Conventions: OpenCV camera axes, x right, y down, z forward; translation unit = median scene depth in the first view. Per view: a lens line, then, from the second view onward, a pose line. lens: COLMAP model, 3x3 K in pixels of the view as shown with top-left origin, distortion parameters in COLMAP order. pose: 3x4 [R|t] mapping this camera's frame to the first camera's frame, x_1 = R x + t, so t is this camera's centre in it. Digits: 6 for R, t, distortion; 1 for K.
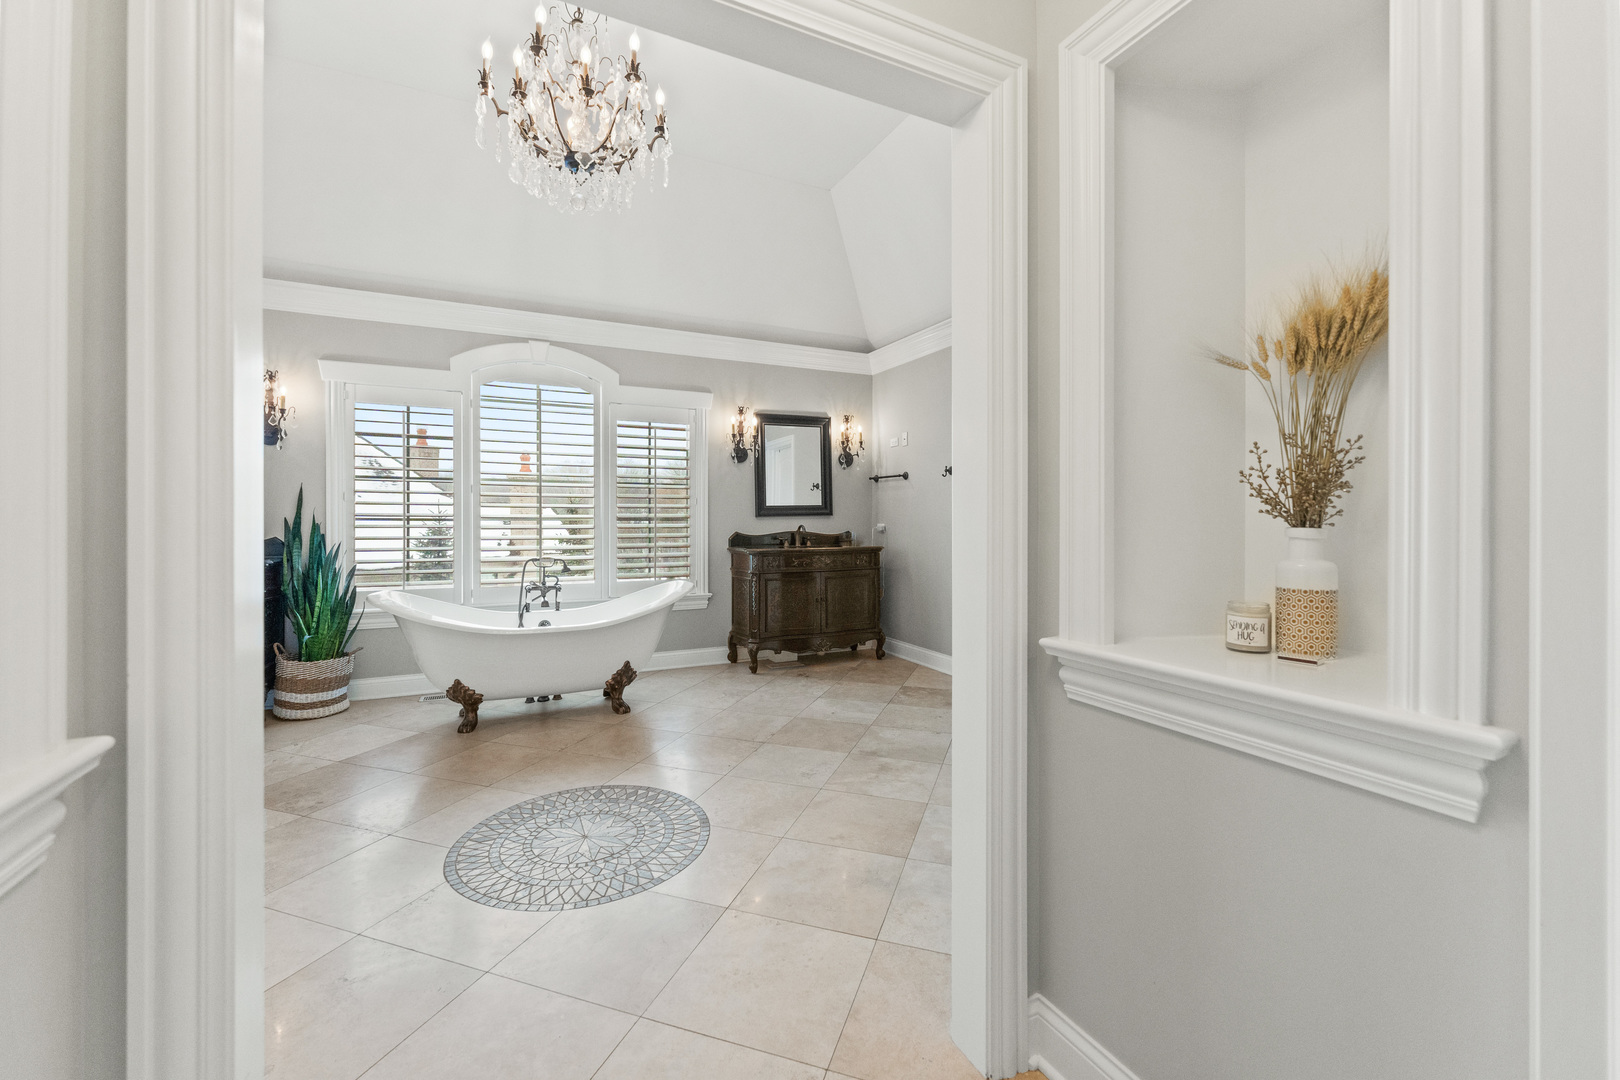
lens RADIAL K [[665.3, 0, 810.8], [0, 665.3, 521.0], [0, 0, 1]] dist [0.000365, -0.000013]
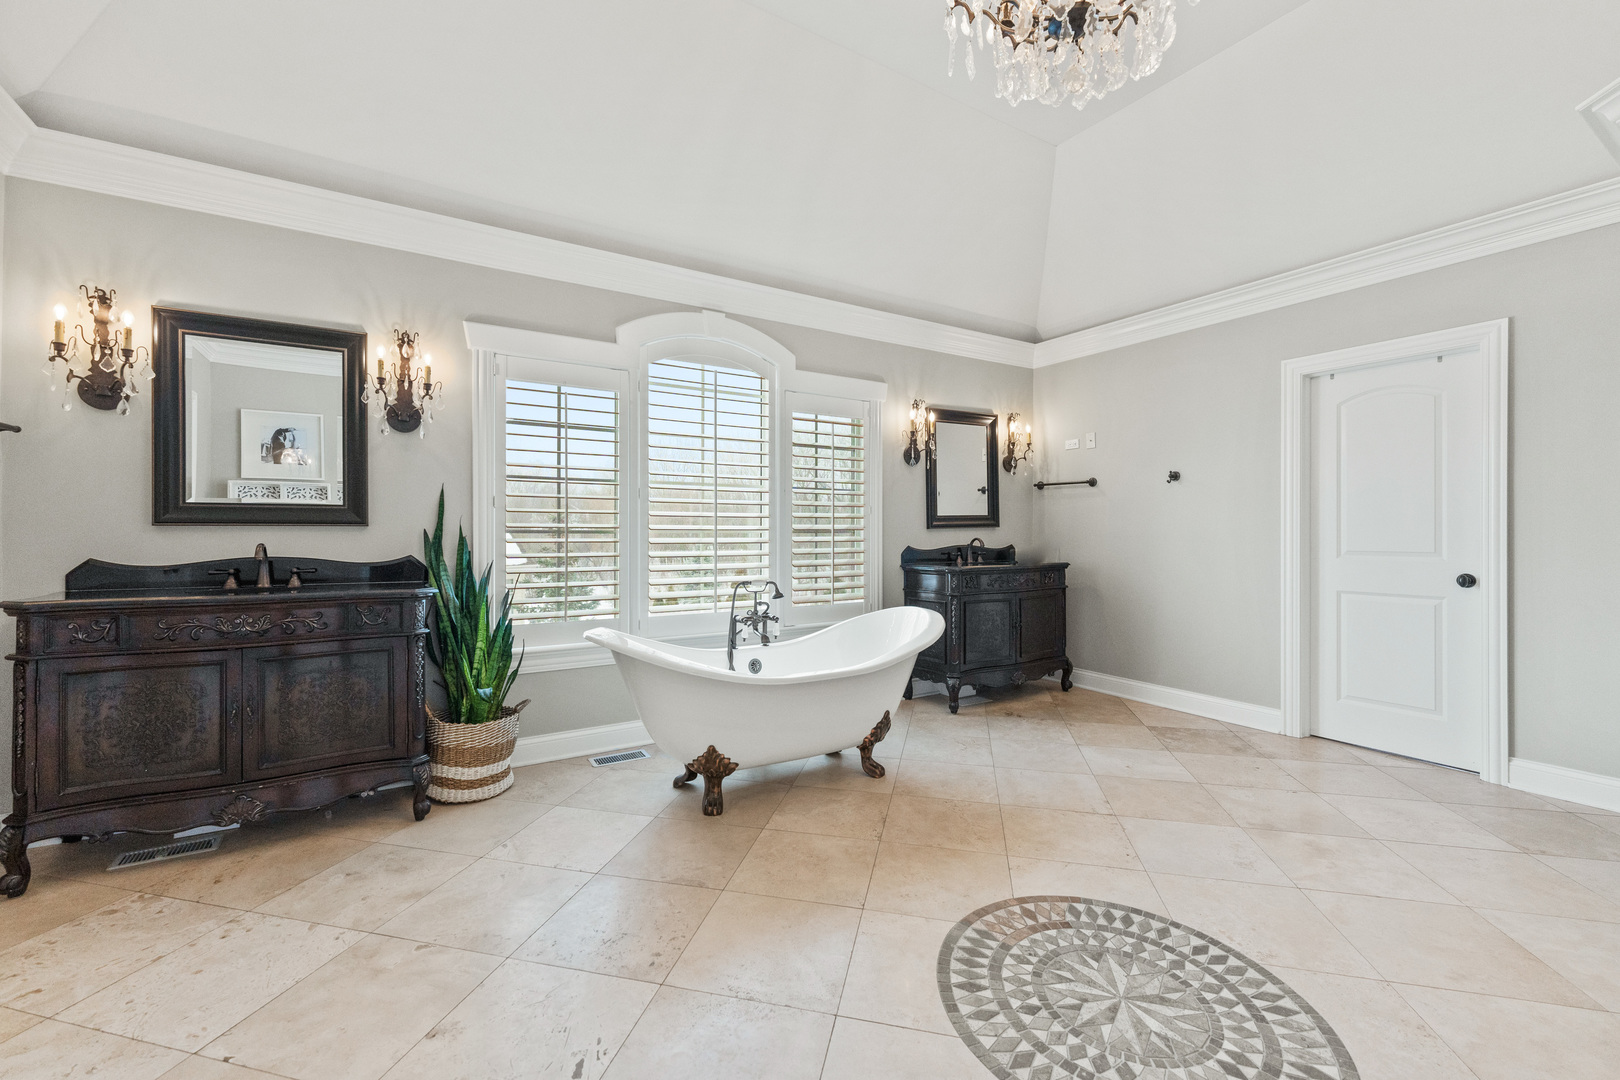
lens RADIAL K [[671.4, 0, 808.4], [0, 671.4, 525.2], [0, 0, 1]] dist [0.000265, 0.000030]
pose [[0.995312, 0.001691, 0.096703, -0.351860], [-0.000604, 0.999936, -0.011277, -0.000561], [-0.096716, 0.011166, 0.995249, 0.166515]]
